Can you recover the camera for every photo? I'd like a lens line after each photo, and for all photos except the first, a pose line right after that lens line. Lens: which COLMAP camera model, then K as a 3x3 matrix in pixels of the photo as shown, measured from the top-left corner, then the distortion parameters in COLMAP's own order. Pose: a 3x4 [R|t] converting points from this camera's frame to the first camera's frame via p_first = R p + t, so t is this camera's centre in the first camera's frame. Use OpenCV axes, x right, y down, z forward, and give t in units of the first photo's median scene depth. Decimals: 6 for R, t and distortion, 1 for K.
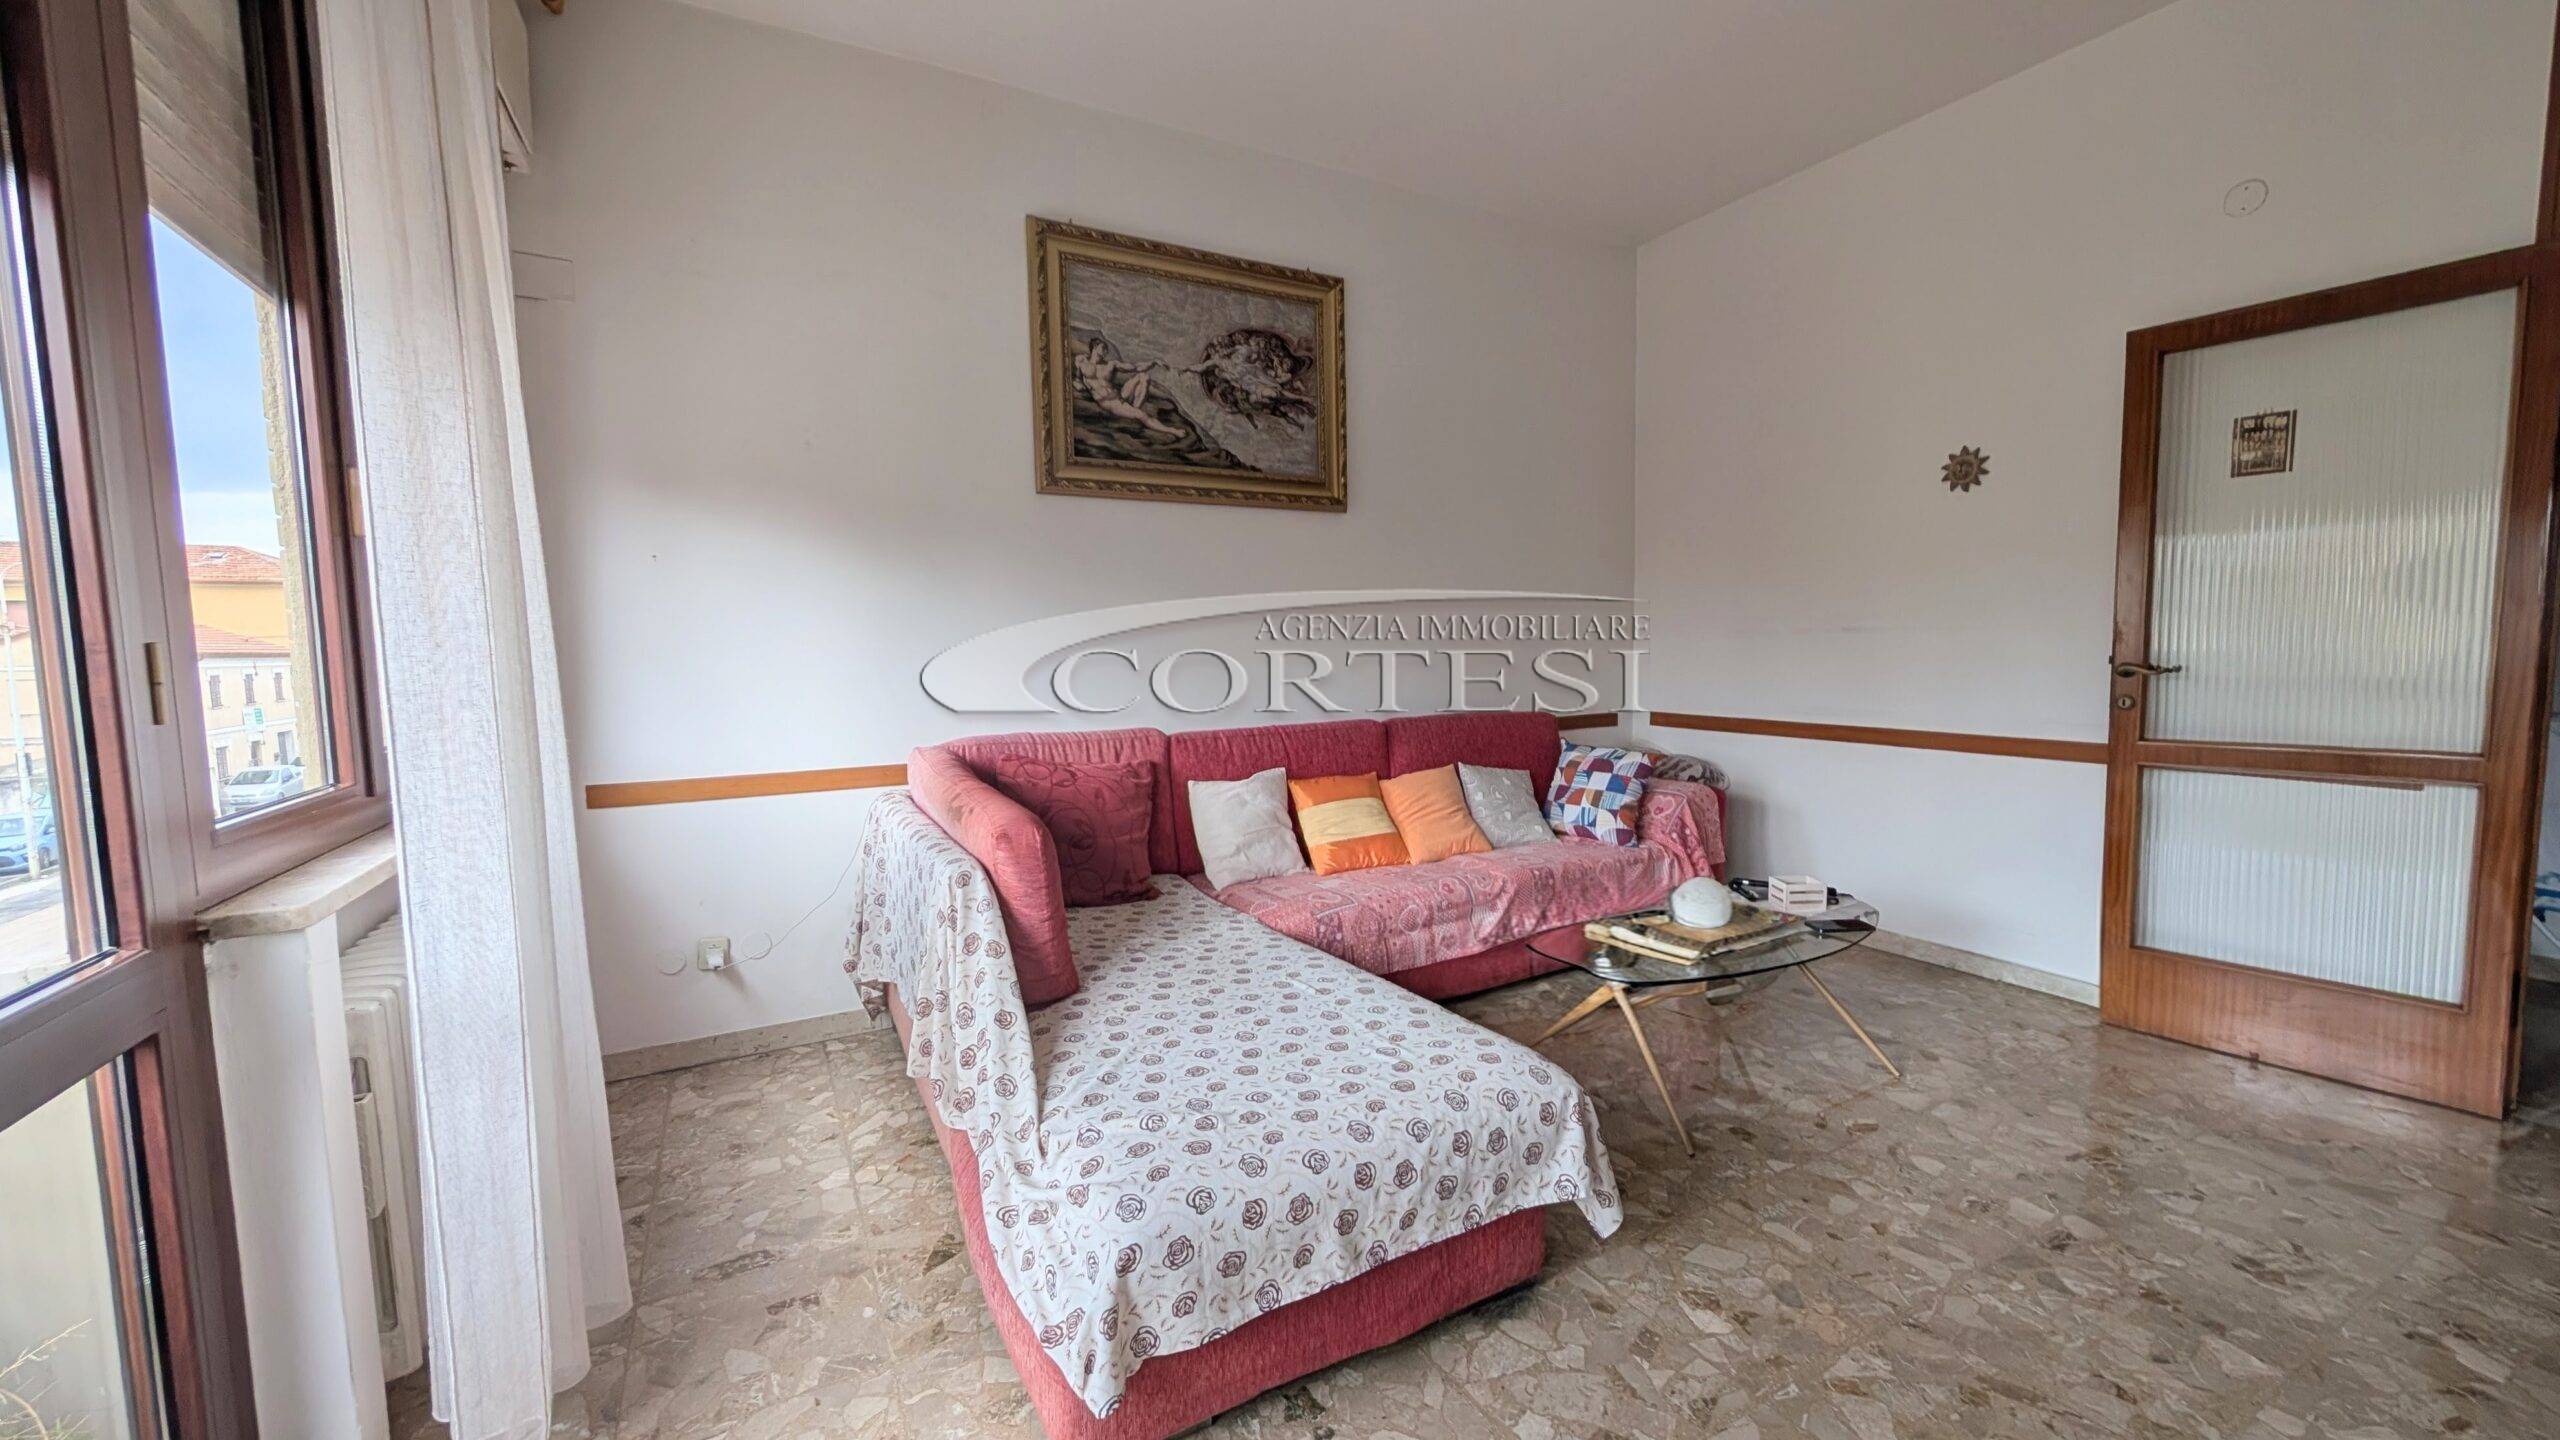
lens RADIAL K [[969.2, 0, 1303.1], [0, 969.2, 728.3], [0, 0, 1]] dist [-0.000004, 0.000904]
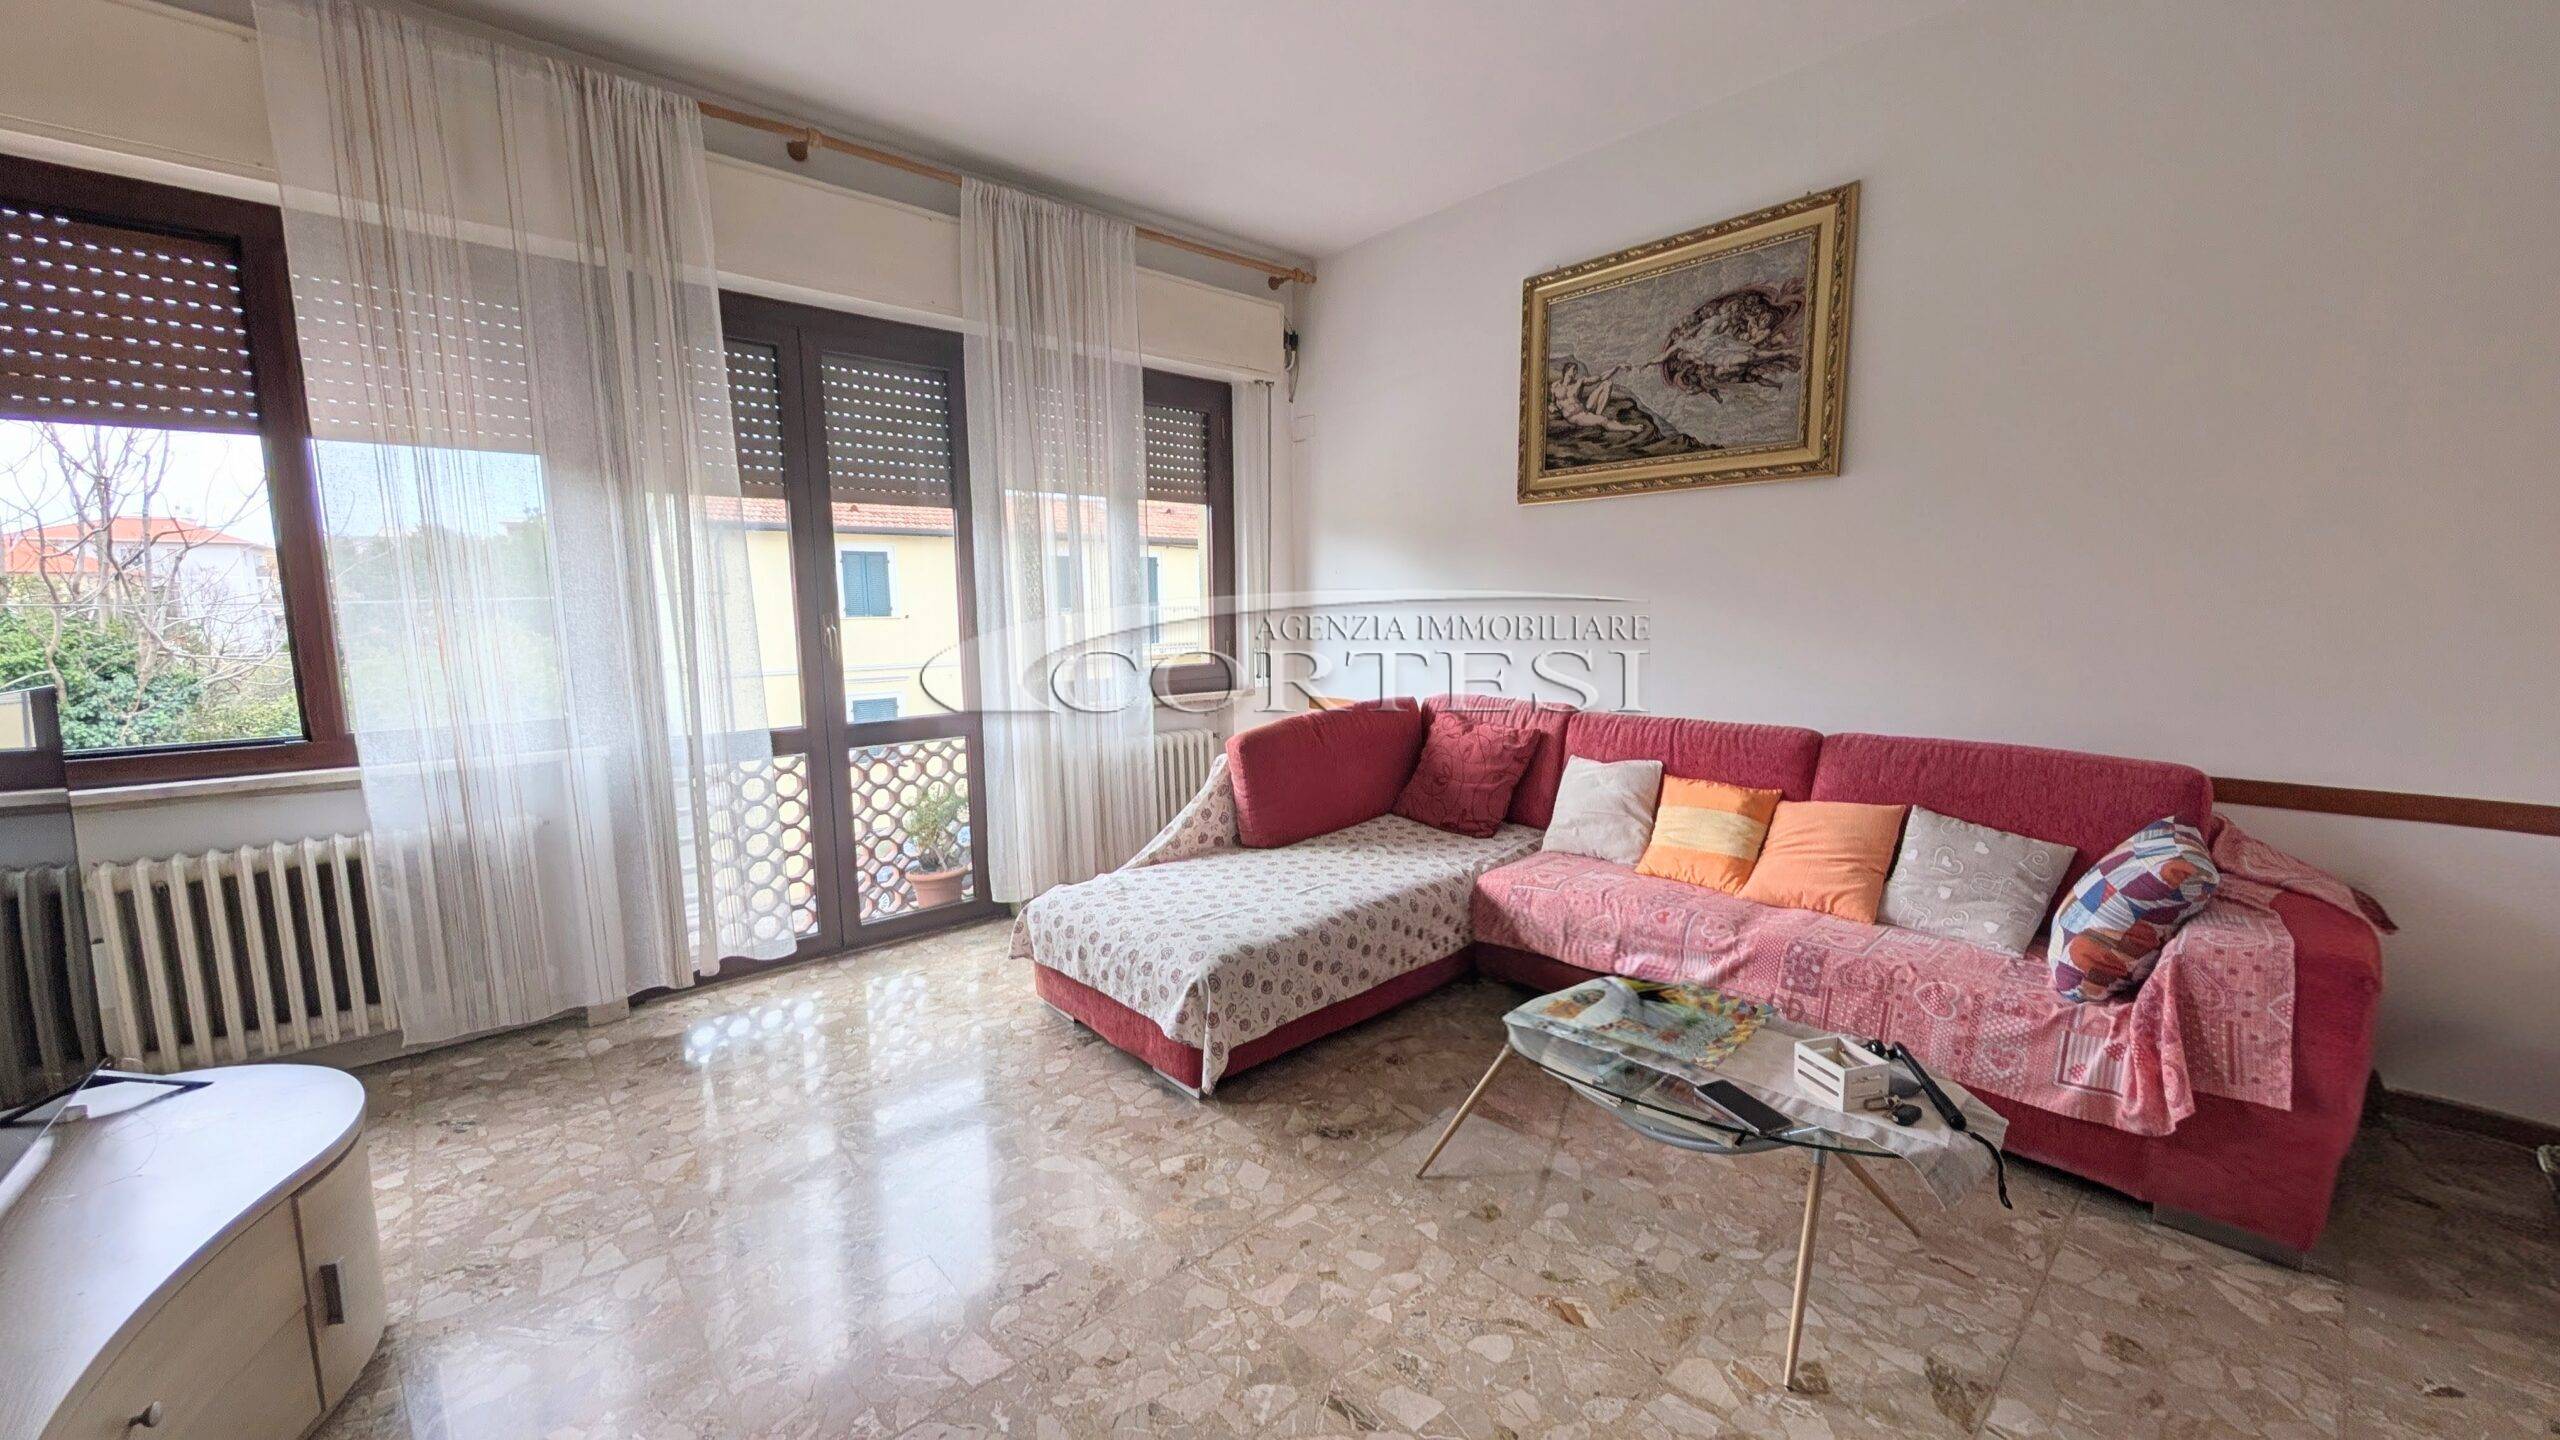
lens RADIAL K [[969.2, 0, 1294.1], [0, 969.2, 727.1], [0, 0, 1]] dist [-0.000004, 0.000904]
pose [[0.228723, 0.139901, -0.963386, 0.878293], [-0.077067, 0.989116, 0.125341, -0.092443], [0.970436, 0.045577, 0.237016, 0.427548]]
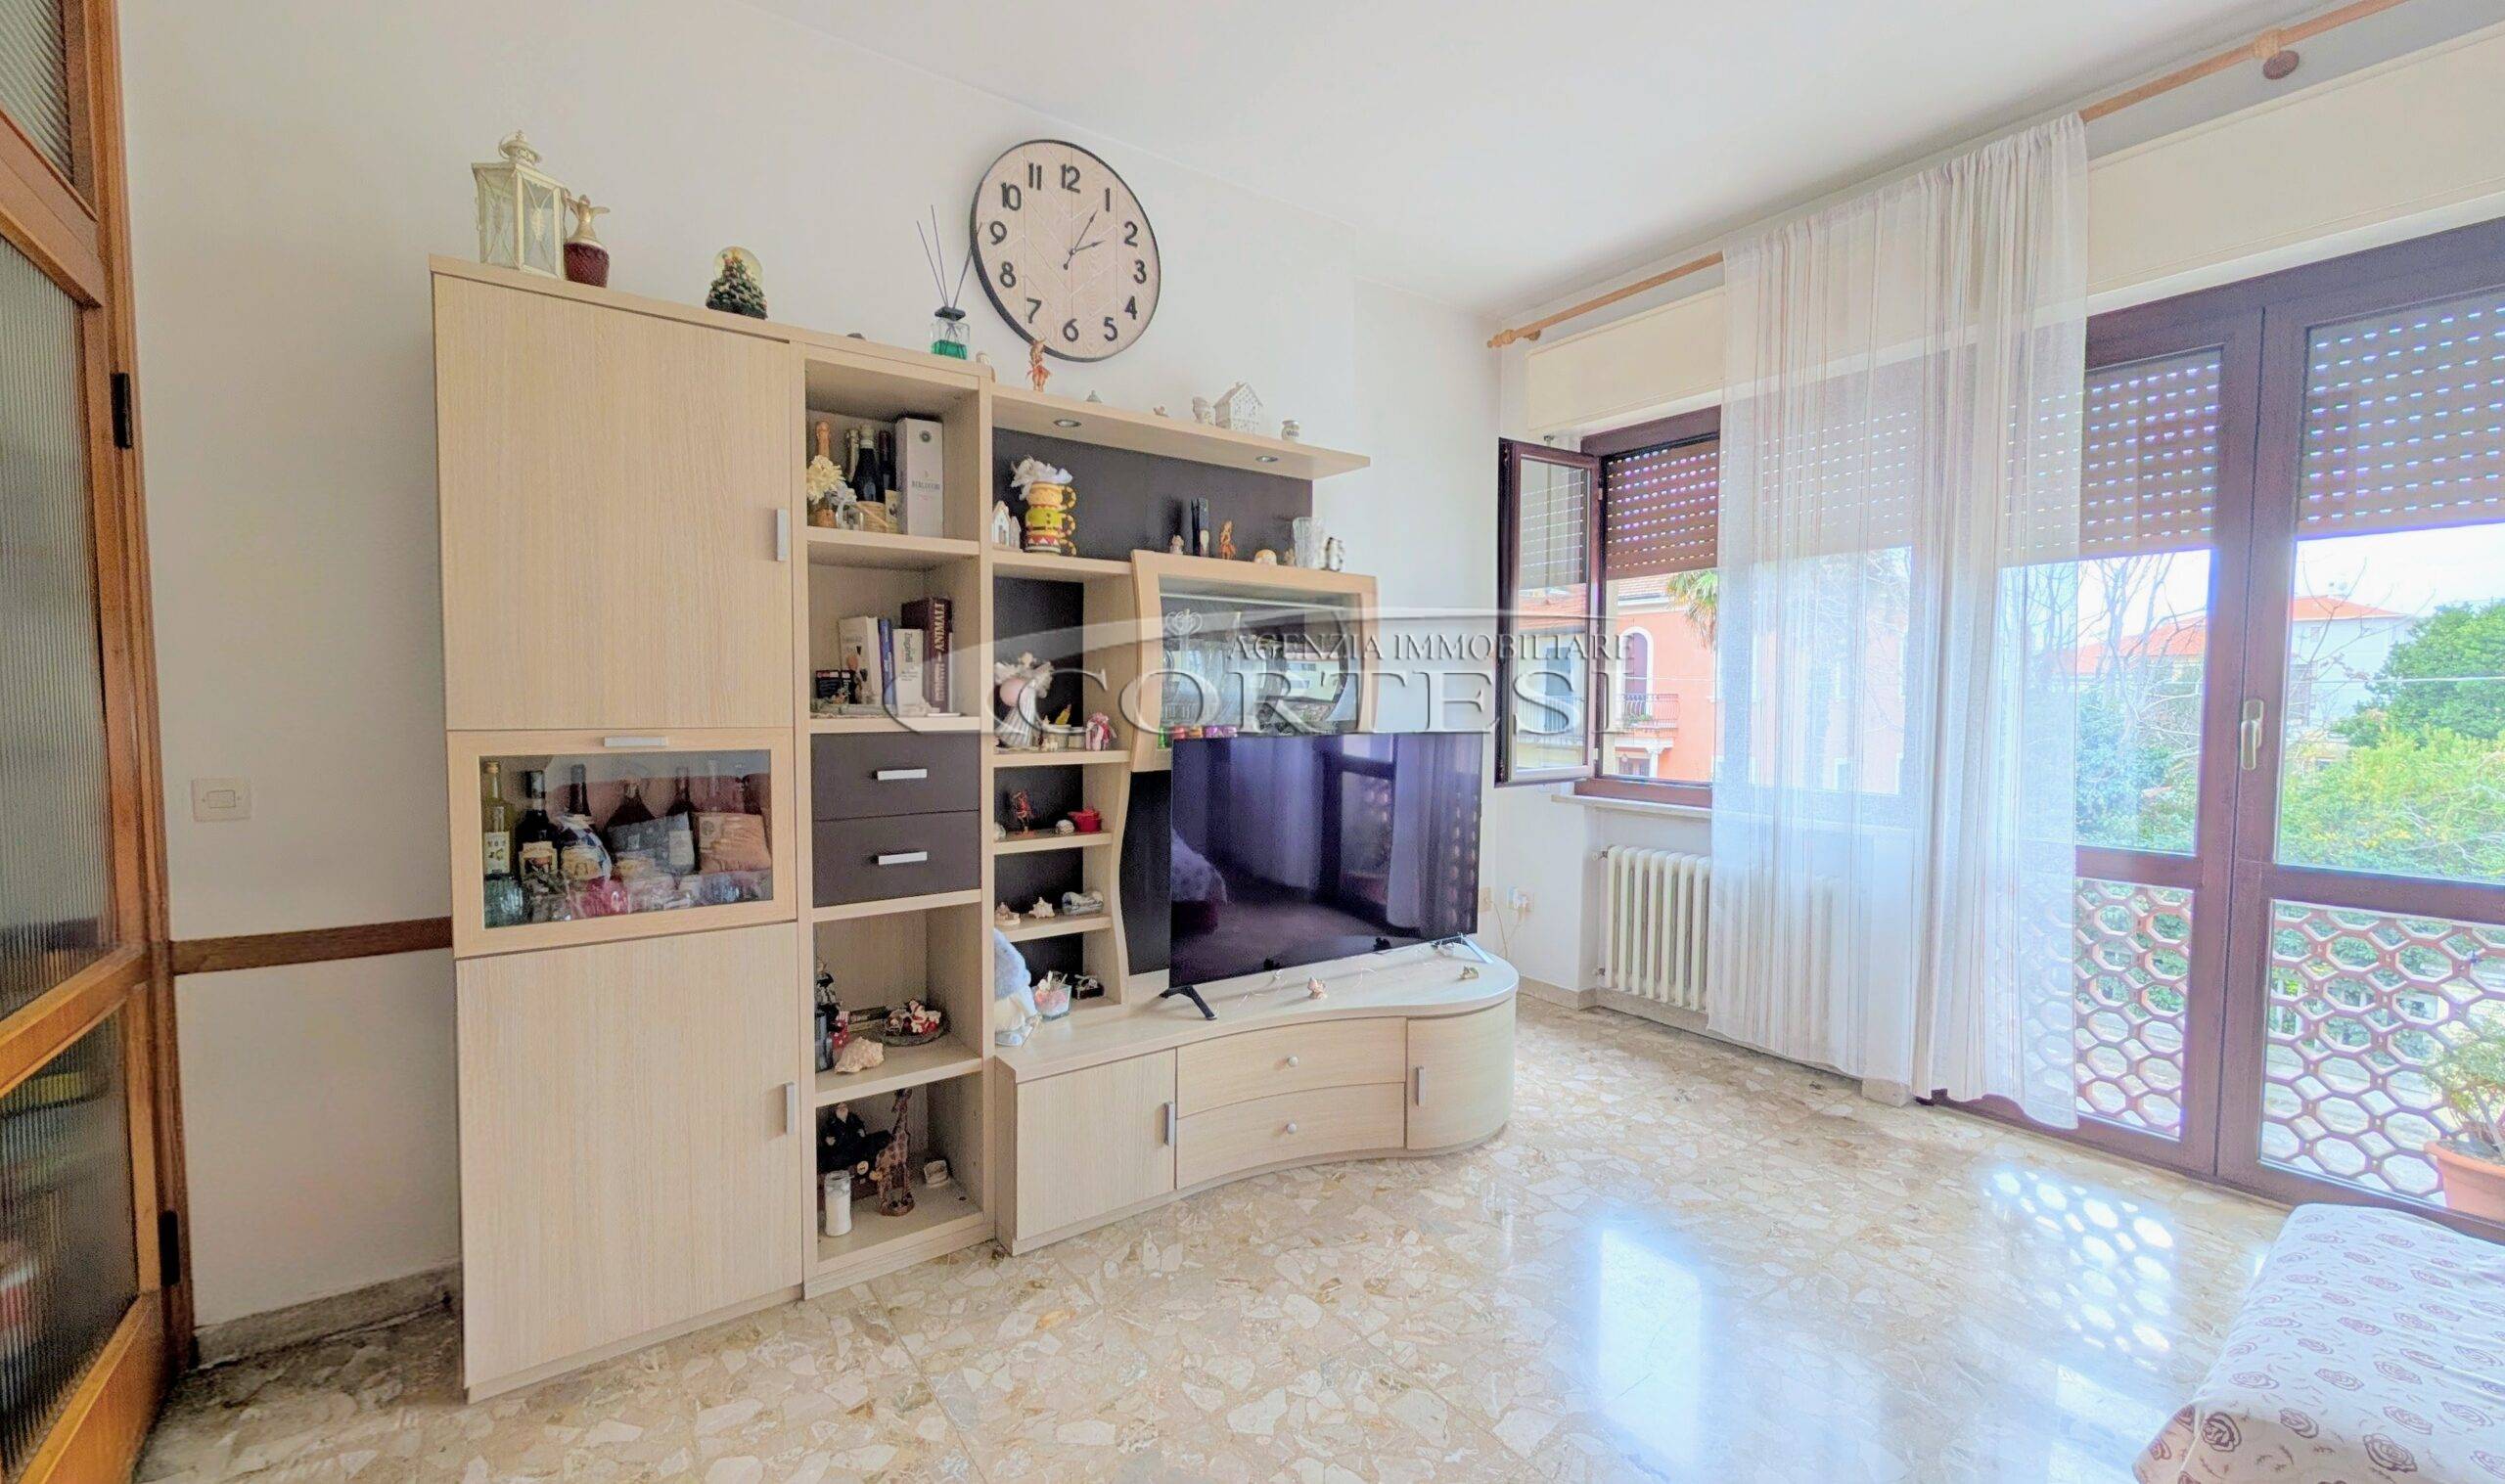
lens RADIAL K [[1001.5, 0, 1192.4], [0, 1001.5, 745.9], [0, 0, 1]] dist [0.008165, -0.000166]
pose [[-0.996304, 0.021912, -0.083060, 0.596097], [0.010159, 0.990188, 0.139370, -0.126692], [0.085299, 0.138011, -0.986751, 0.886944]]
